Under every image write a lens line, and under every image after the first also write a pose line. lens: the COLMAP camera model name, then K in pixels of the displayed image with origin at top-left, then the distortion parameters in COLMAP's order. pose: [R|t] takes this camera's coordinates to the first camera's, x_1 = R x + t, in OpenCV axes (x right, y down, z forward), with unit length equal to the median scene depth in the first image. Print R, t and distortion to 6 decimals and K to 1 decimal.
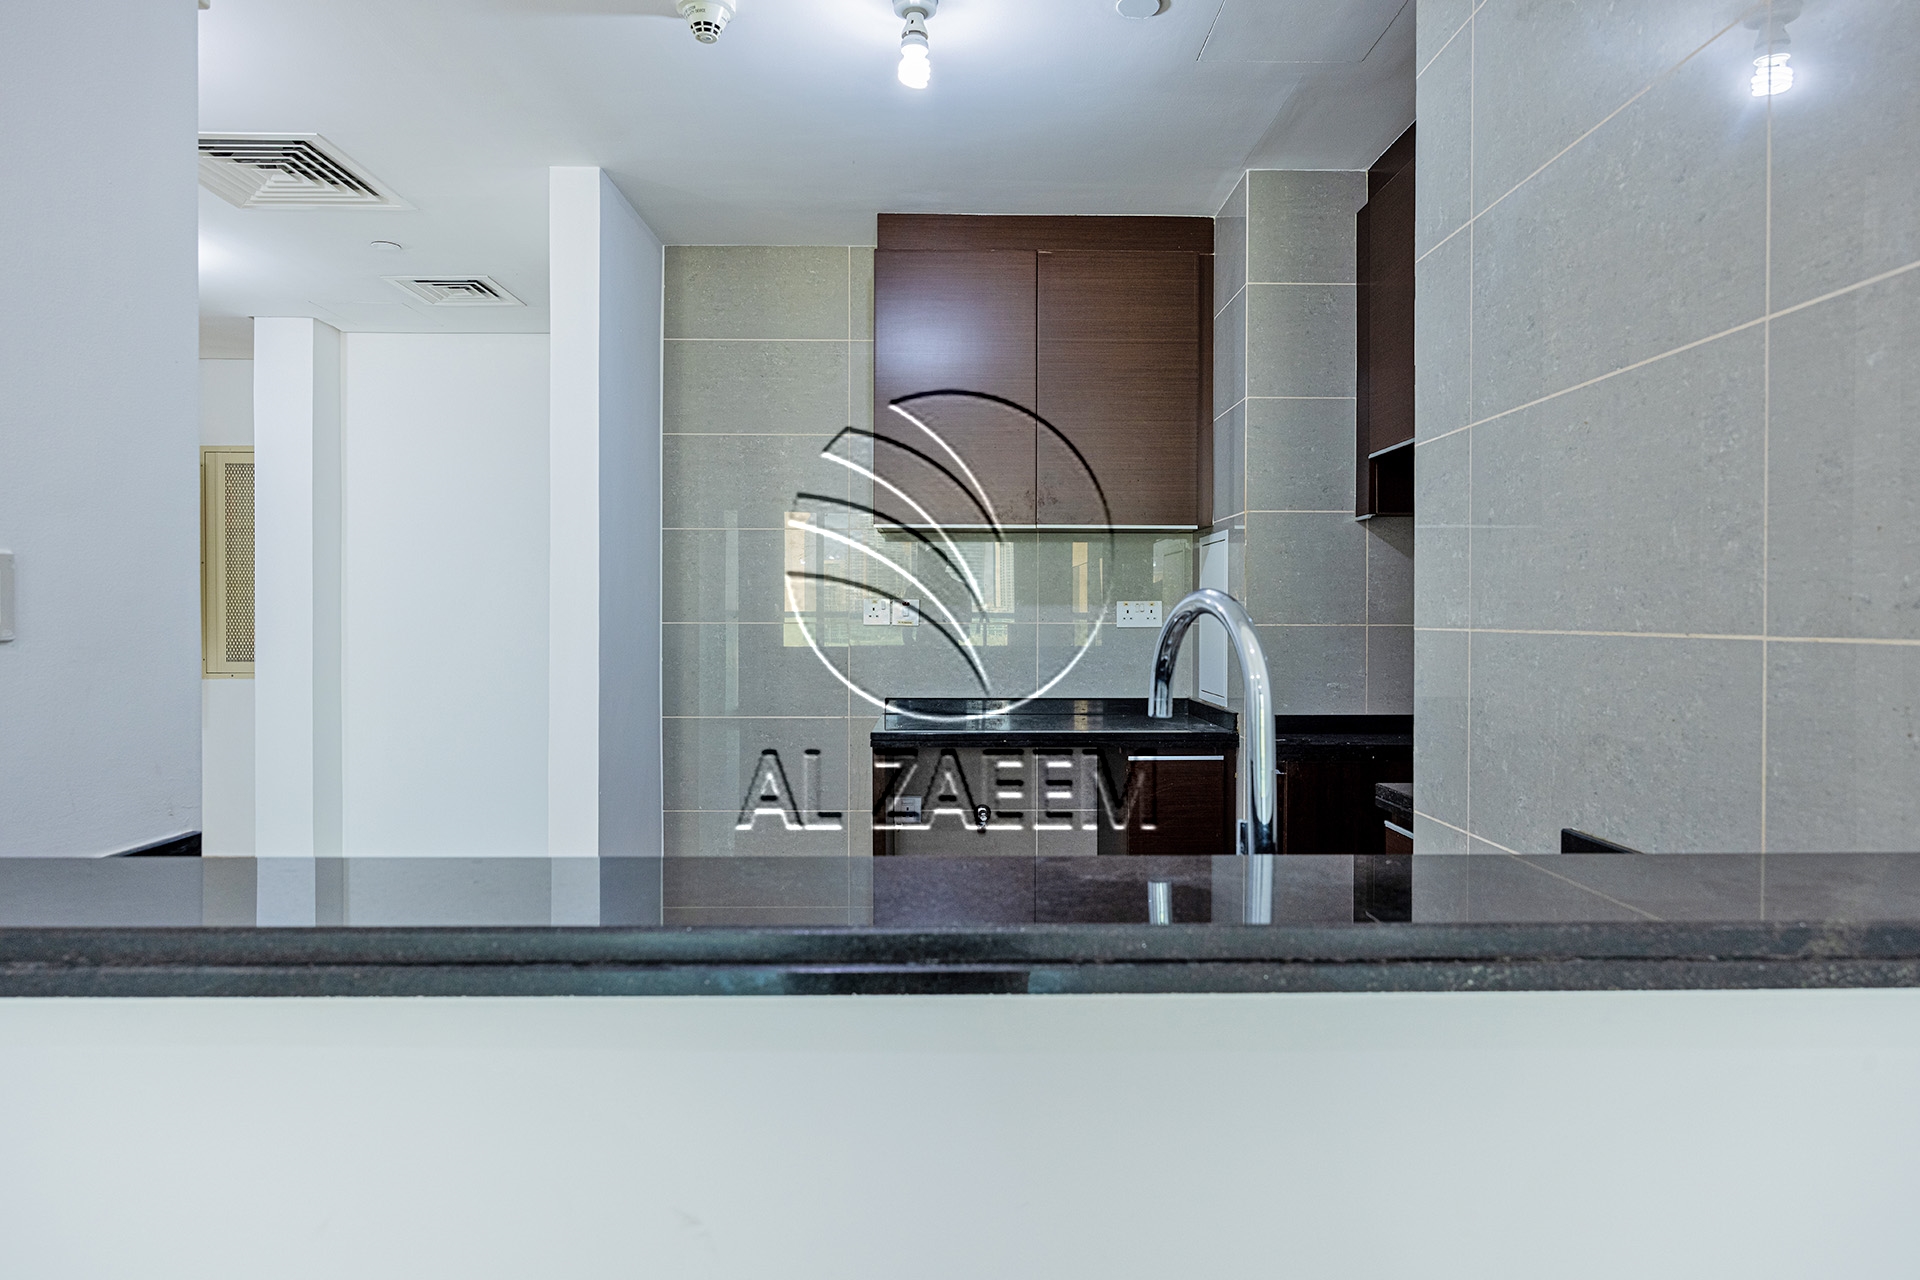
lens RADIAL K [[1075.0, 0, 953.3], [0, 1075.0, 618.5], [0, 0, 1]] dist [-0.000264, 0.000034]
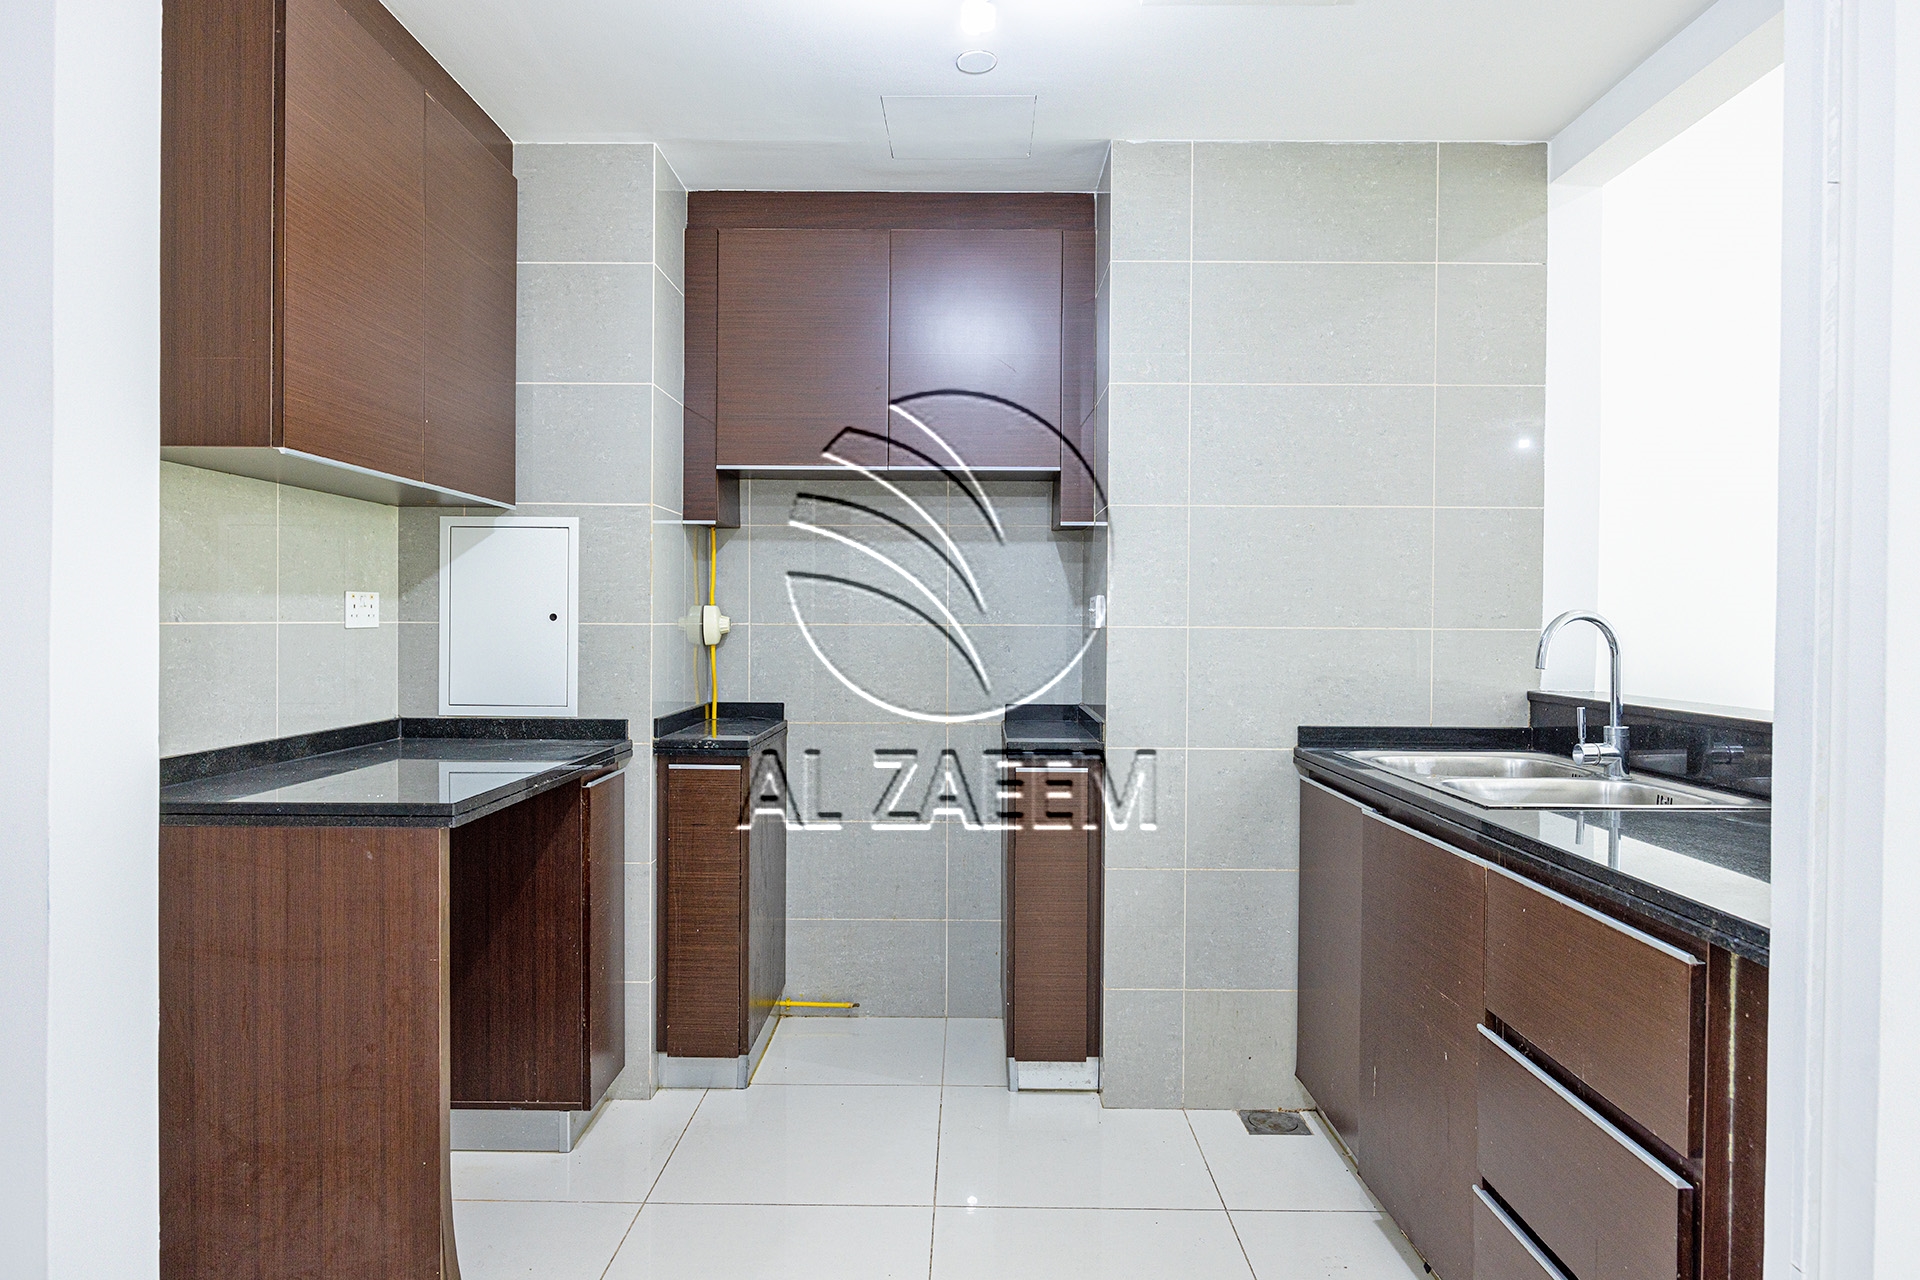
lens RADIAL K [[1075.0, 0, 953.3], [0, 1075.0, 618.5], [0, 0, 1]] dist [-0.000264, 0.000034]
pose [[0.030455, -0.006760, 0.999513, -1.256678], [0.004405, 0.999968, 0.006629, -0.018556], [-0.999526, 0.004201, 0.030484, 1.370616]]
